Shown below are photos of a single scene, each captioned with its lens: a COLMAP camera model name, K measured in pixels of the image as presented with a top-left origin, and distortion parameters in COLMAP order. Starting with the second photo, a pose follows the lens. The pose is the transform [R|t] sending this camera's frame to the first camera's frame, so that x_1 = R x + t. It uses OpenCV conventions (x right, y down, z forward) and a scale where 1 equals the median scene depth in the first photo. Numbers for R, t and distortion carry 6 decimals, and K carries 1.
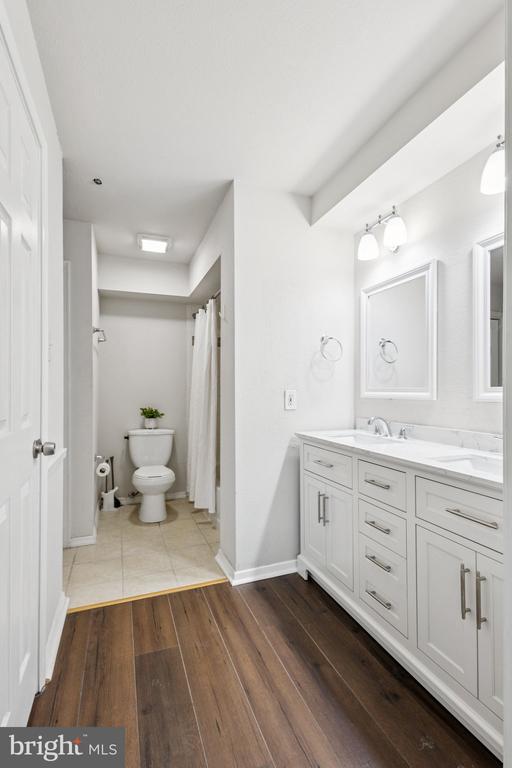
lens RADIAL K [[358.3, 0, 253.2], [0, 358.3, 389.2], [0, 0, 1]] dist [0.015564, -0.003879]
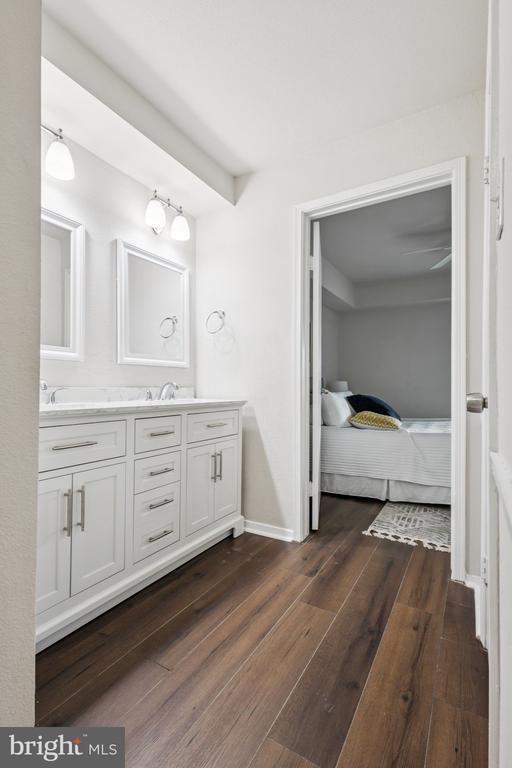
lens RADIAL K [[358.3, 0, 255.1], [0, 358.3, 382.2], [0, 0, 1]] dist [0.015564, -0.003879]
pose [[-0.621587, 0.002938, 0.783339, -0.450168], [-0.014237, 0.999785, -0.015047, 0.074341], [-0.783215, -0.020506, -0.621412, 0.932733]]
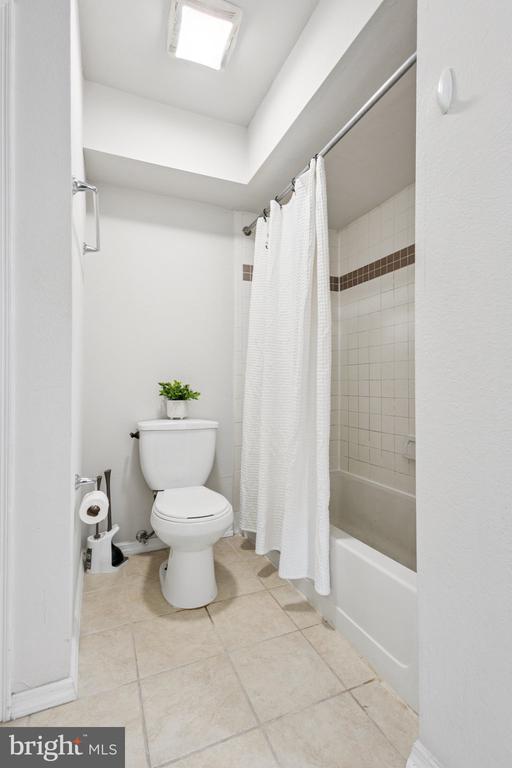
lens RADIAL K [[358.3, 0, 253.6], [0, 358.3, 377.1], [0, 0, 1]] dist [0.015564, -0.003879]
pose [[0.999043, 0.000631, 0.043740, -0.279439], [-0.000200, 0.999951, -0.009872, 0.072978], [-0.043745, 0.009854, 0.998994, 0.632416]]
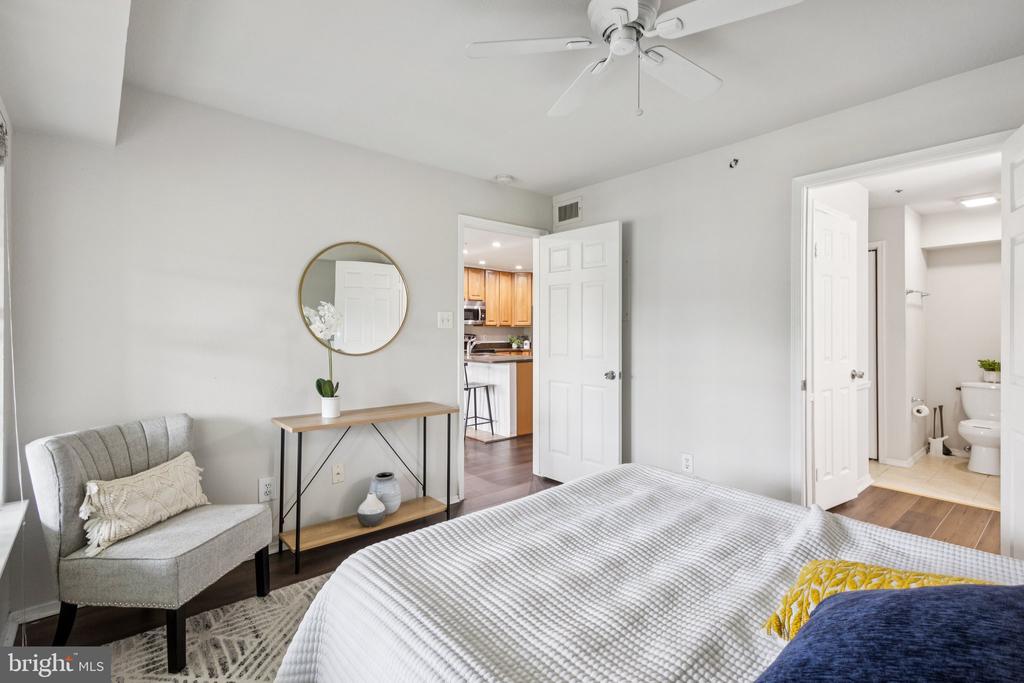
lens RADIAL K [[477.7, 0, 514.3], [0, 477.7, 331.9], [0, 0, 1]] dist [0.015564, -0.003879]
pose [[0.341122, 0.002880, -0.940015, 0.694849], [0.001435, 0.999993, 0.003585, -0.040950], [0.940018, -0.002572, 0.341115, -0.879387]]
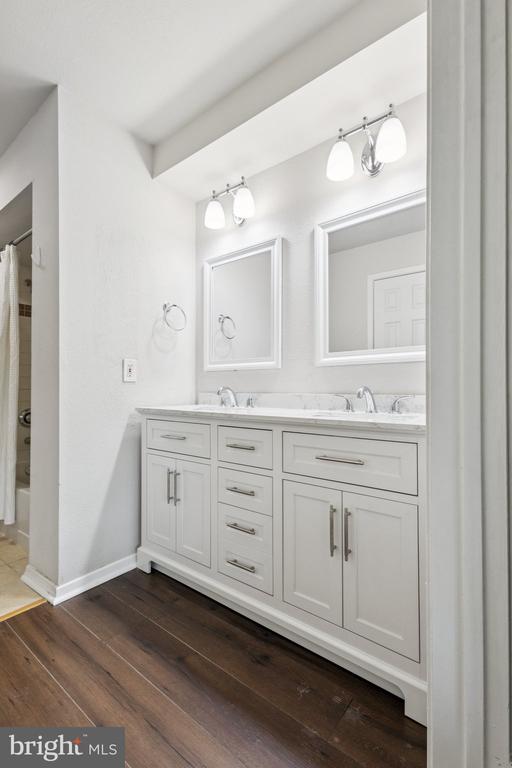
lens RADIAL K [[358.3, 0, 251.9], [0, 358.3, 385.4], [0, 0, 1]] dist [0.015564, -0.003879]
pose [[0.862176, 0.007502, 0.506553, -0.075564], [-0.004540, 0.999965, -0.007083, 0.066797], [-0.506588, 0.003807, 0.862180, 0.097538]]
